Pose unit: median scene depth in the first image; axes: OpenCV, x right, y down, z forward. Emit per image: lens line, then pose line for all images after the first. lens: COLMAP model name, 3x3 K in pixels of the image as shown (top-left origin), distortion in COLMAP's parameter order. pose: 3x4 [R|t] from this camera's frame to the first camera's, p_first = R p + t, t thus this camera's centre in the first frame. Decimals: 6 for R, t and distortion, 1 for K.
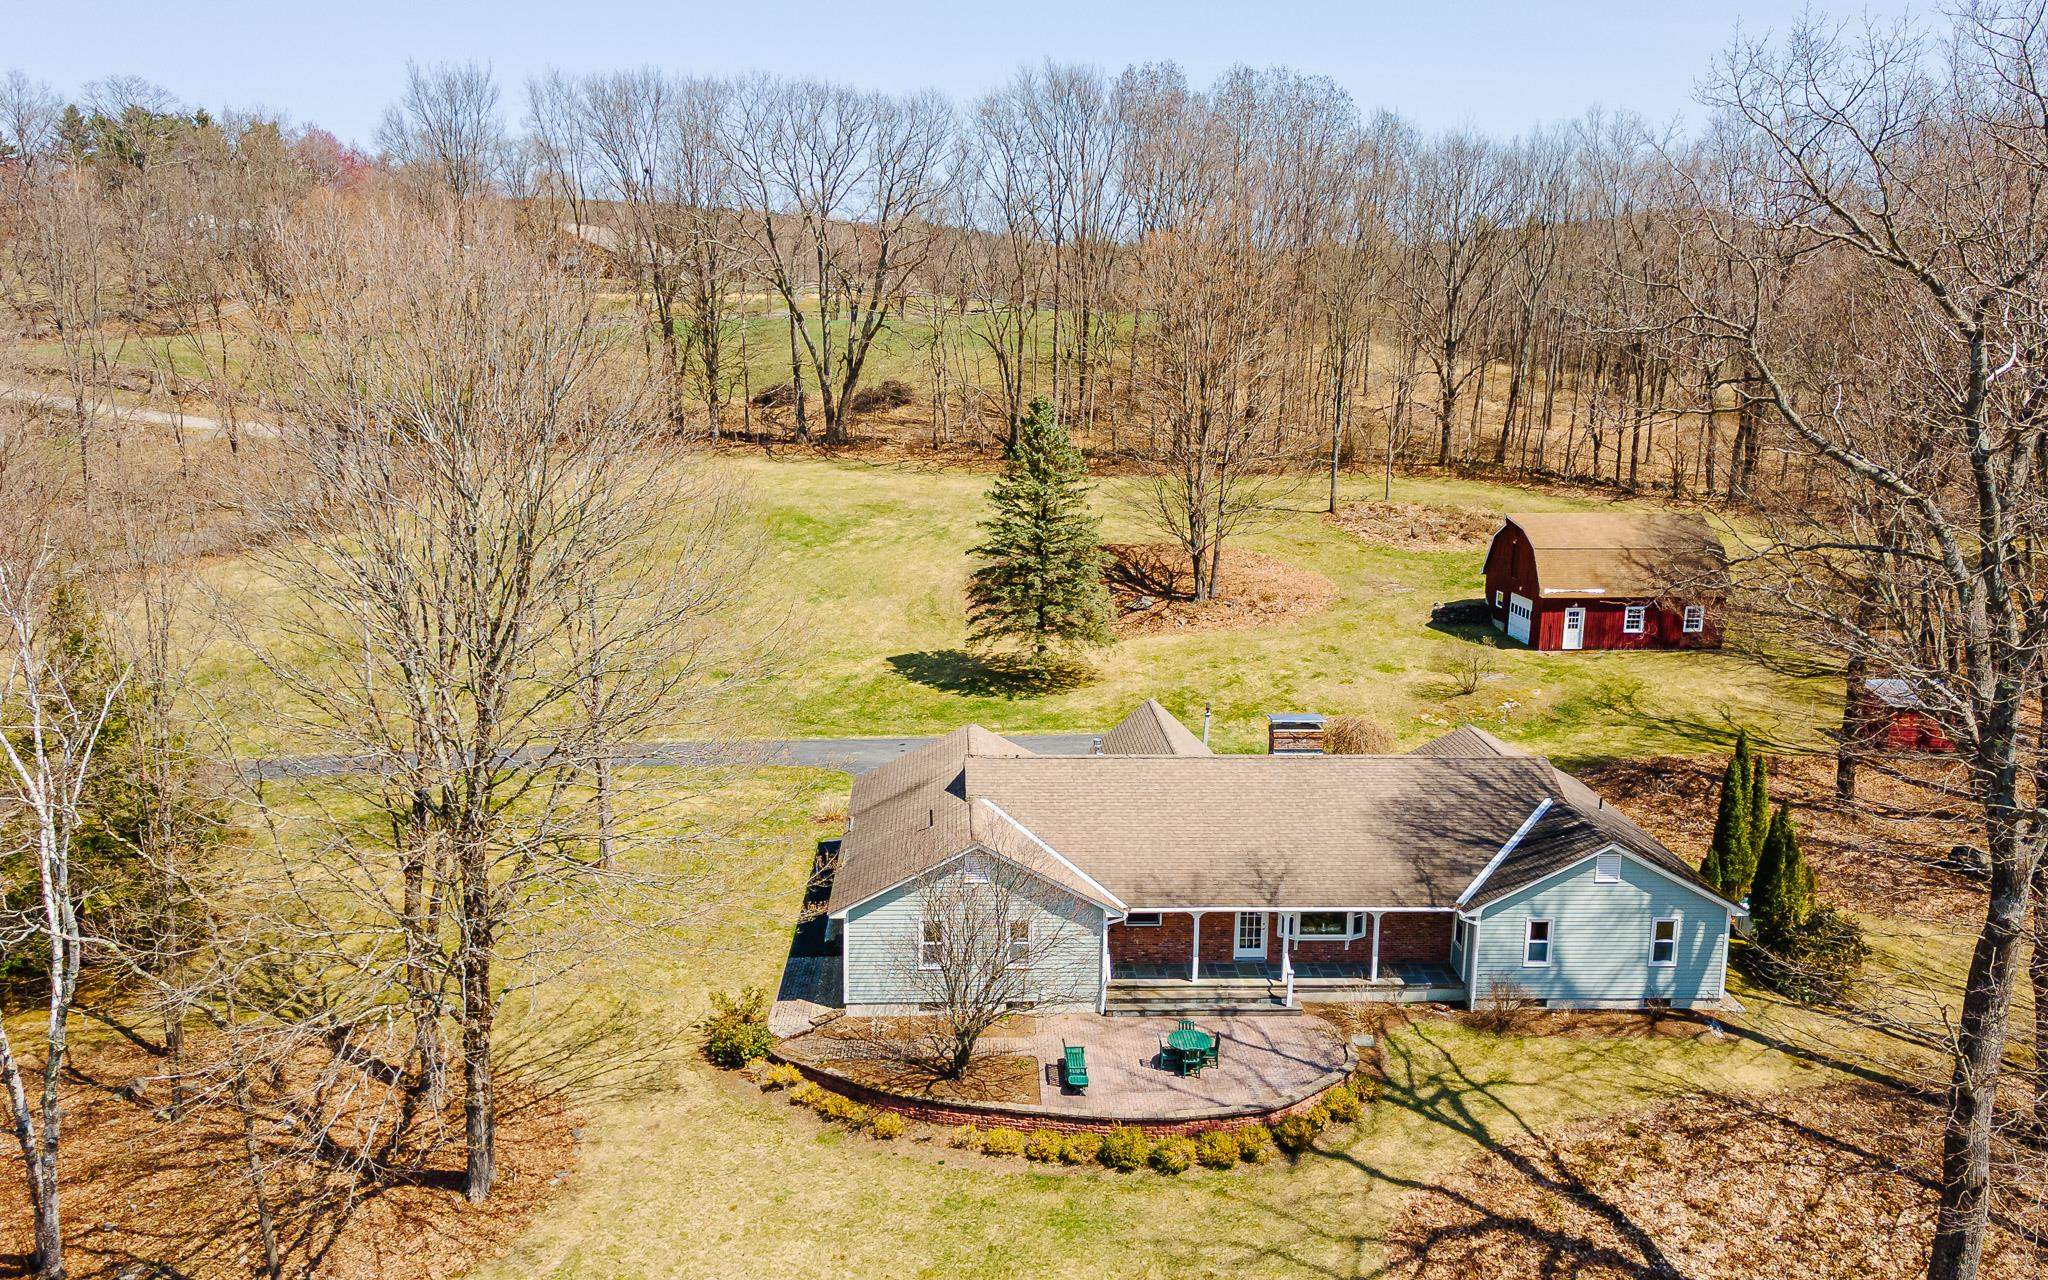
lens RADIAL K [[1643.7, 0, 1044.9], [0, 1643.7, 632.3], [0, 0, 1]] dist [0.027988, -0.006109]
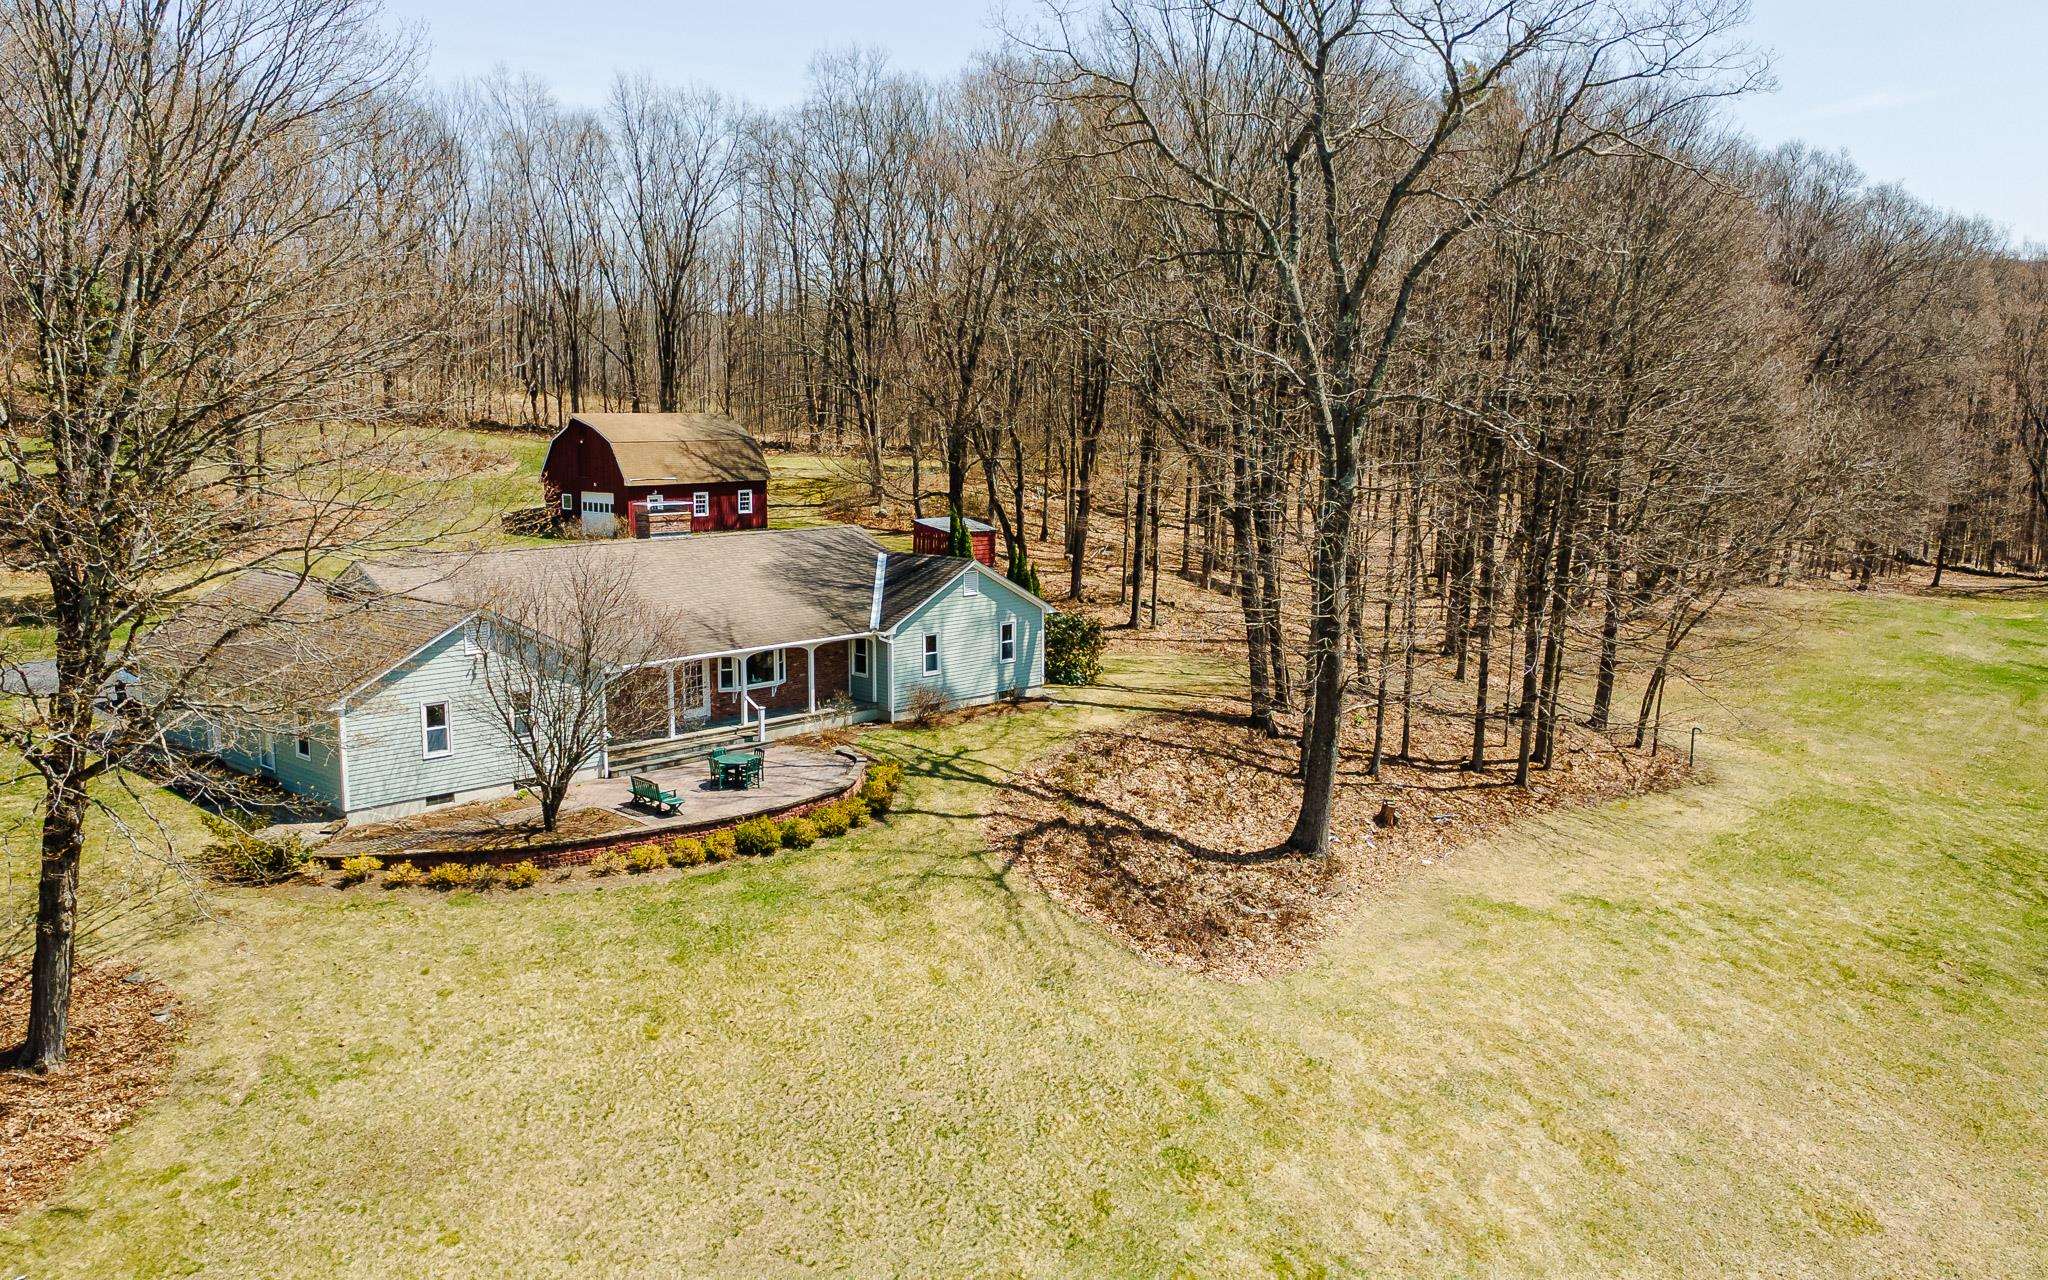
lens RADIAL K [[1643.7, 0, 1044.9], [0, 1643.7, 632.3], [0, 0, 1]] dist [0.027988, -0.006109]
pose [[0.721063, -0.113659, 0.683484, -0.598272], [0.139279, 0.990095, 0.017711, 0.225850], [-0.678727, 0.082424, 0.729751, 0.136201]]
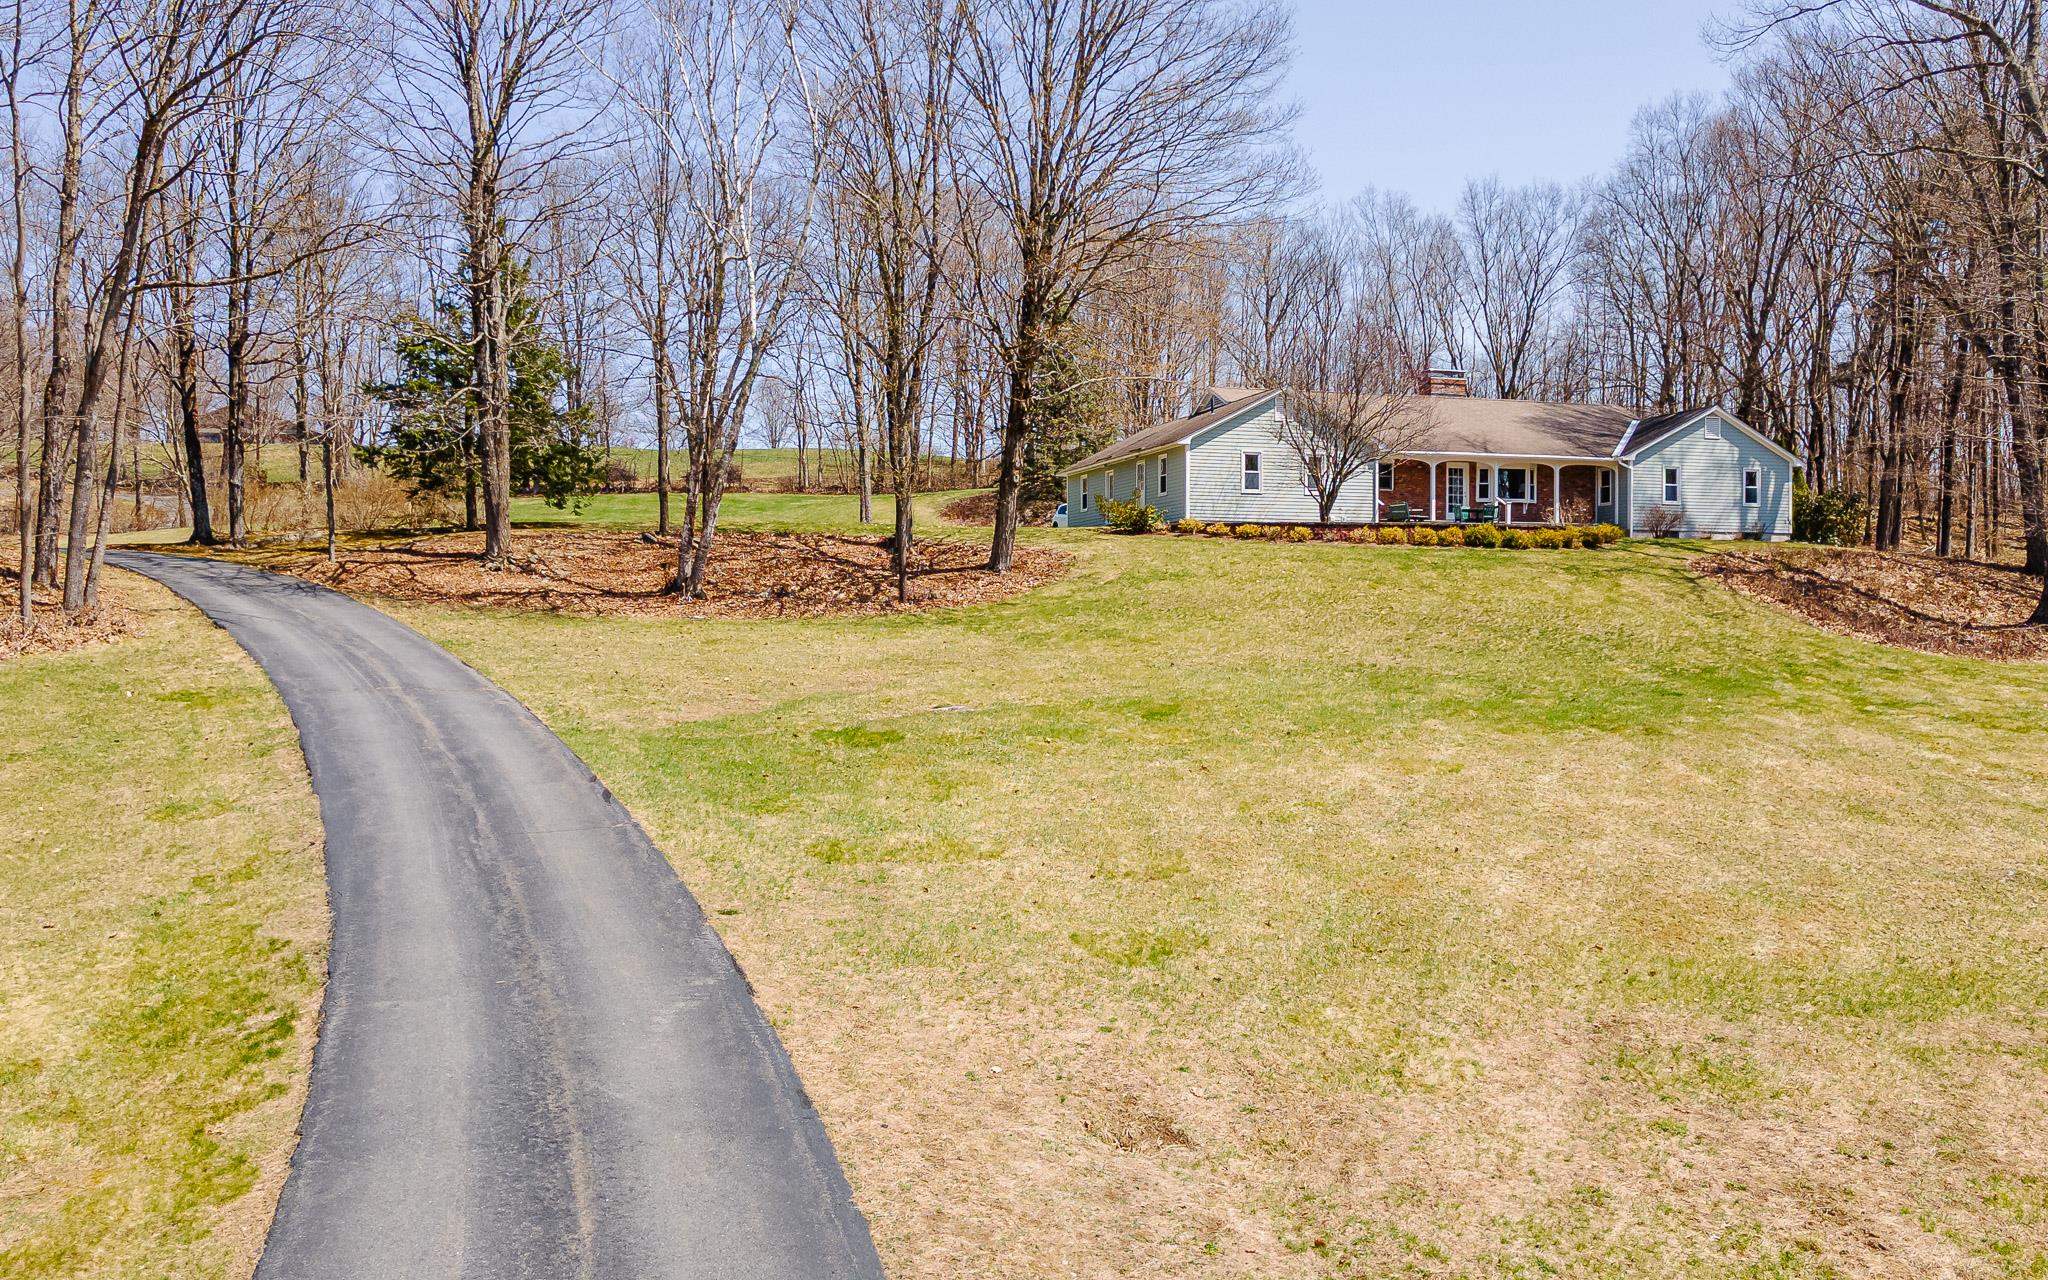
lens RADIAL K [[1643.7, 0, 1044.9], [0, 1643.7, 632.3], [0, 0, 1]] dist [0.027988, -0.006109]
pose [[0.969688, -0.018235, 0.243666, -0.708008], [0.060044, 0.984418, -0.165276, 0.680493], [-0.236856, 0.174897, 0.955673, -0.174060]]
